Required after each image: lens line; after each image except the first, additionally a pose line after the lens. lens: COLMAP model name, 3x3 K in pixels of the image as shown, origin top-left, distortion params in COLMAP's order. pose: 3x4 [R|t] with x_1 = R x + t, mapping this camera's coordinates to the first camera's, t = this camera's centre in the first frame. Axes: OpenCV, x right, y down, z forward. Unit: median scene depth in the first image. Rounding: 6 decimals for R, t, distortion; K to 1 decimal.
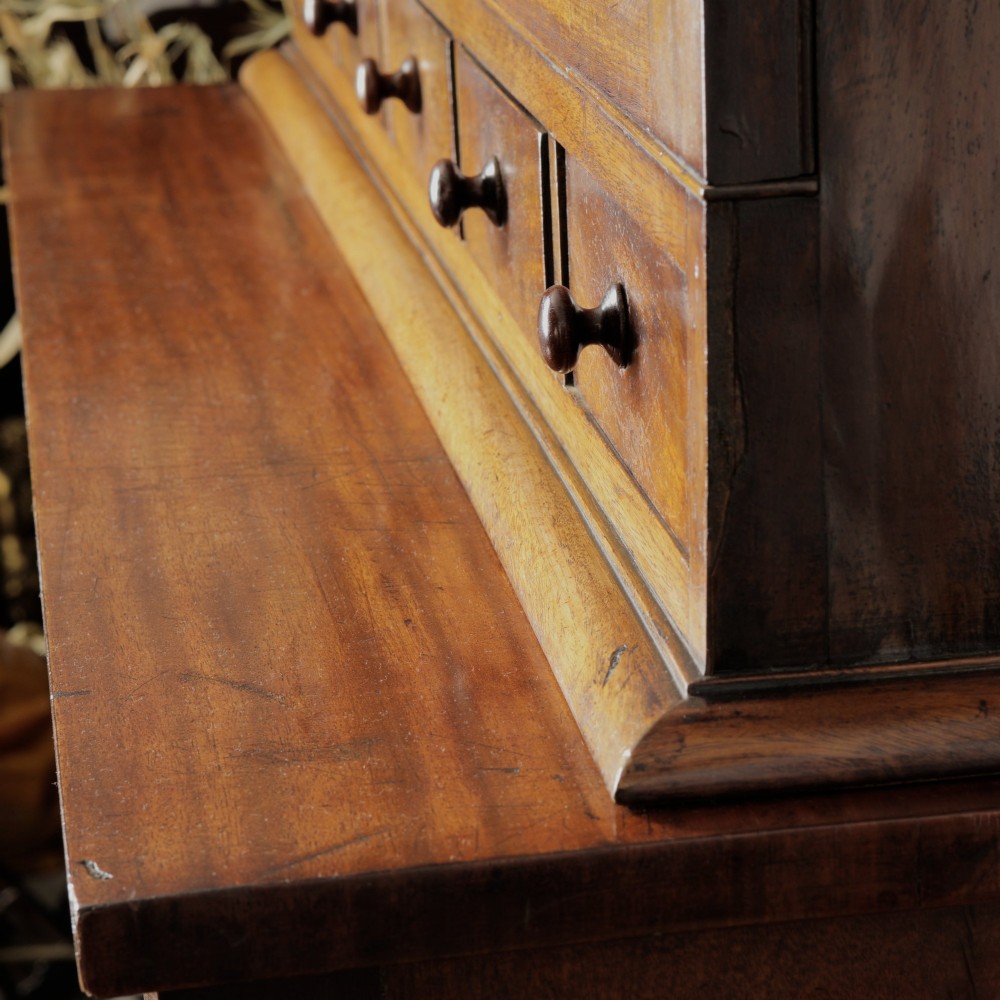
lens RADIAL K [[3794.3, 0, 664.1], [0, 3794.3, 499.5], [0, 0, 1]] dist [0.085884, -4.738400]
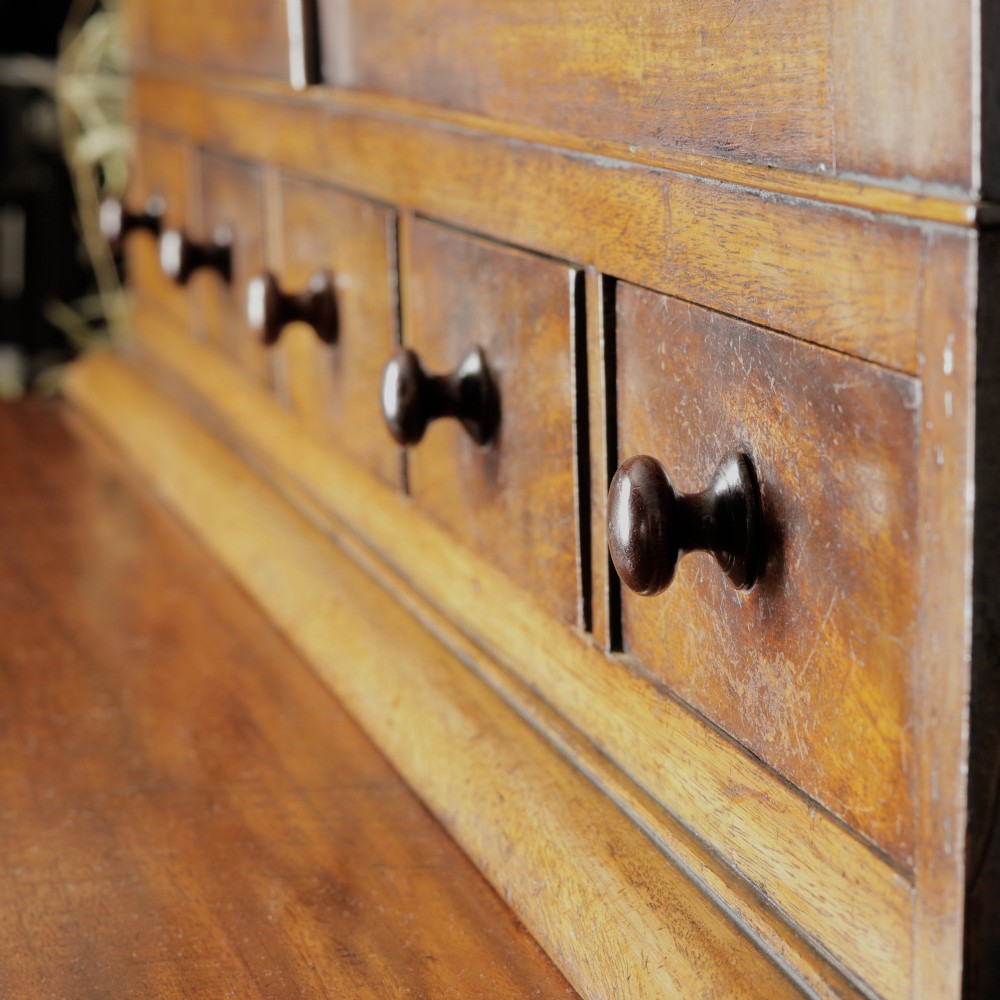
lens RADIAL K [[3794.3, 0, 664.1], [0, 3794.3, 499.5], [0, 0, 1]] dist [0.085884, -4.738400]
pose [[0.998386, 0.002134, 0.056753, -0.055535], [0.005086, 0.991918, -0.126780, 0.027725], [-0.056565, 0.126864, 0.990306, 0.356949]]
